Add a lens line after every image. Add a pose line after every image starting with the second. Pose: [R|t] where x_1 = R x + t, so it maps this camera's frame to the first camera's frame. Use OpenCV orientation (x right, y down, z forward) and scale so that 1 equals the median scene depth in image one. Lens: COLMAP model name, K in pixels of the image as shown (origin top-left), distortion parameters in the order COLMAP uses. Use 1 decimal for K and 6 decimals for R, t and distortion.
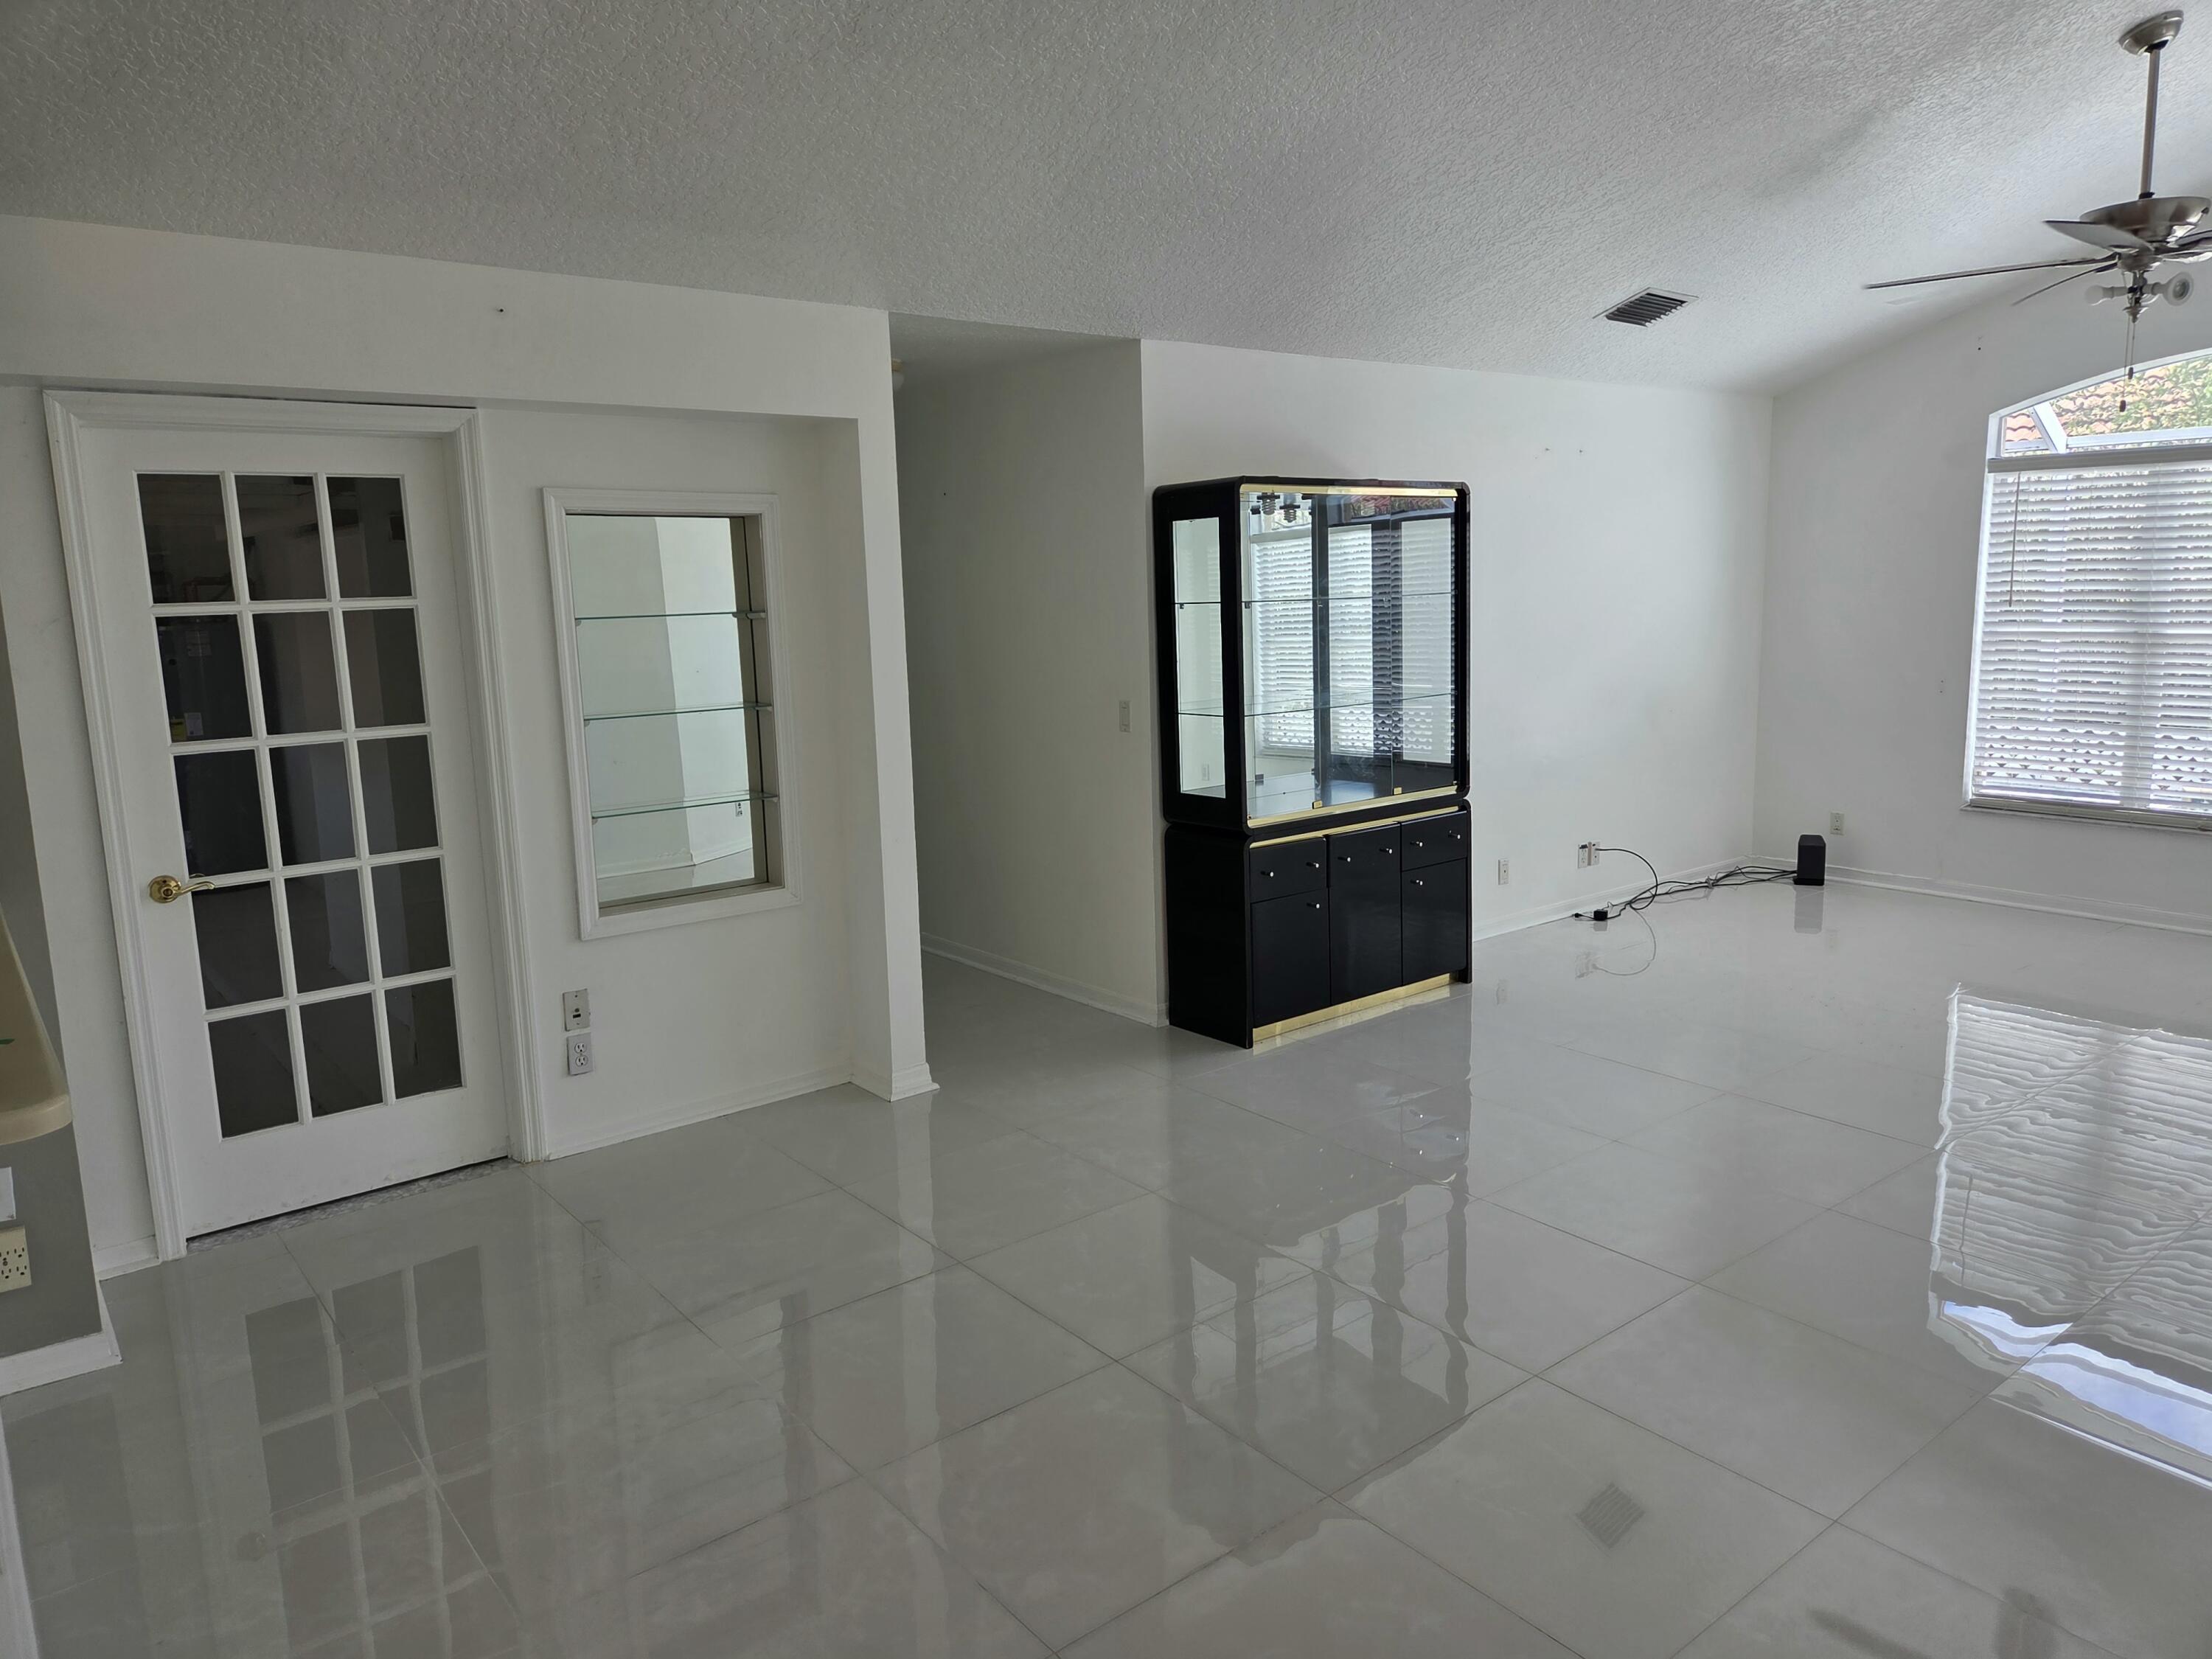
lens RADIAL K [[1507.5, 0, 1144.7], [0, 1507.5, 823.5], [0, 0, 1]] dist [0.090782, -0.078499]
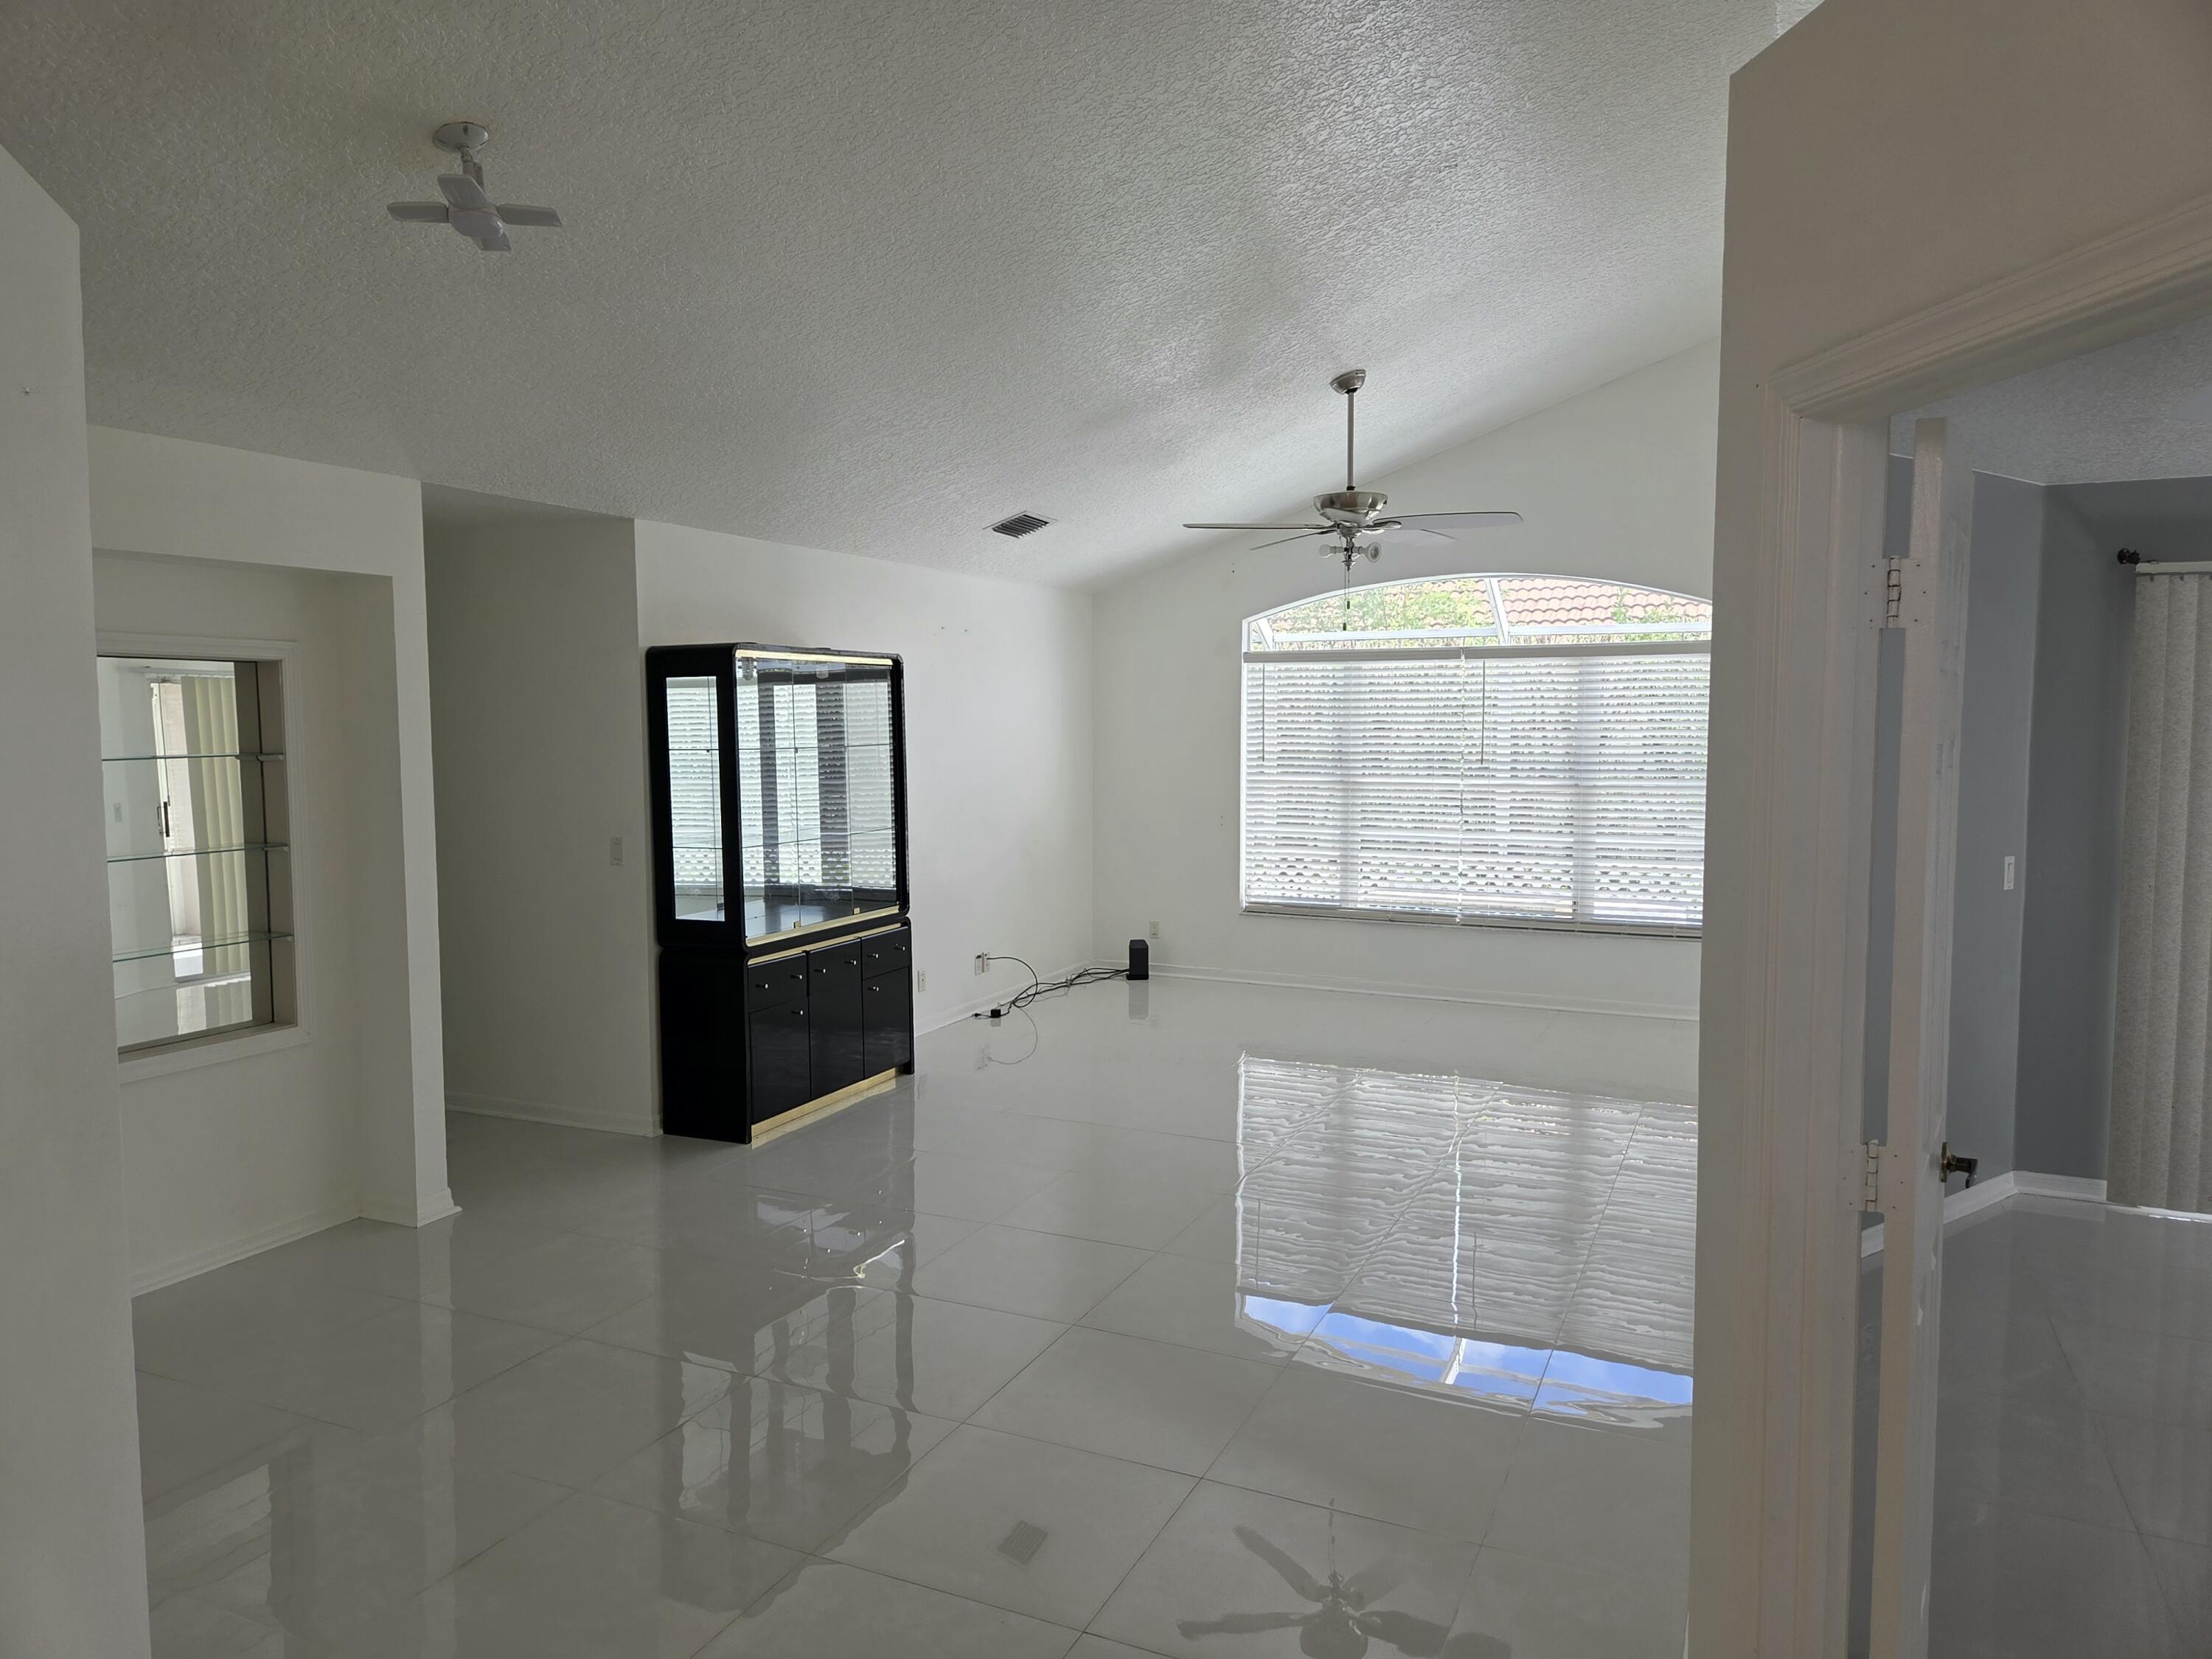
lens RADIAL K [[1507.5, 0, 1144.7], [0, 1507.5, 823.5], [0, 0, 1]] dist [0.090782, -0.078499]
pose [[0.887811, -0.012149, 0.460047, -0.169836], [0.056153, 0.995042, -0.082090, 0.019622], [-0.456769, 0.098713, 0.884092, -0.139323]]
